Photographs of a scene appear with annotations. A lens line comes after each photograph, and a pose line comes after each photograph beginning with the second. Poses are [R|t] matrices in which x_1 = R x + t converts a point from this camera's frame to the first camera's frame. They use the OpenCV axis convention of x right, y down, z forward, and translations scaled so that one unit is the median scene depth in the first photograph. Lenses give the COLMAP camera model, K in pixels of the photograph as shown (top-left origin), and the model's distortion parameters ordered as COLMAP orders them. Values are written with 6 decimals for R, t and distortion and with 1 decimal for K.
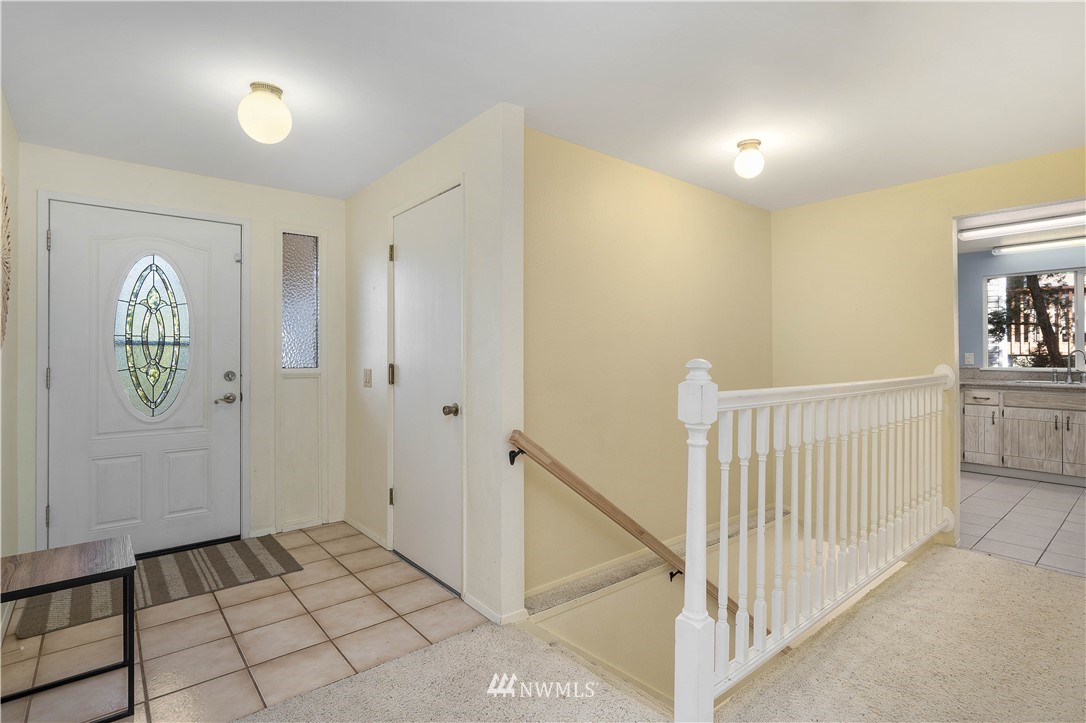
lens RADIAL K [[532.4, 0, 540.7], [0, 532.4, 347.4], [0, 0, 1]] dist [-0.003433, -0.000975]
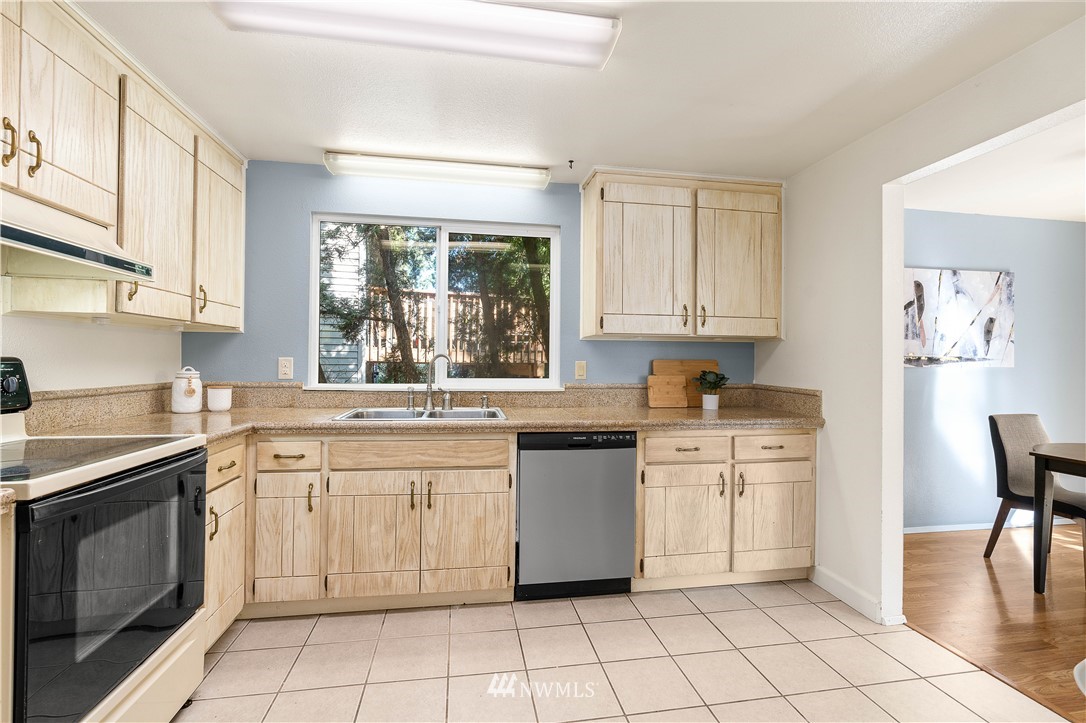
lens RADIAL K [[499.8, 0, 546.5], [0, 499.8, 365.8], [0, 0, 1]] dist [-0.013270, 0.000539]
pose [[0.499804, 0.001834, 0.866136, 0.631394], [-0.024094, 0.999640, 0.011787, 0.008937], [-0.865803, -0.026760, 0.499669, 0.662878]]
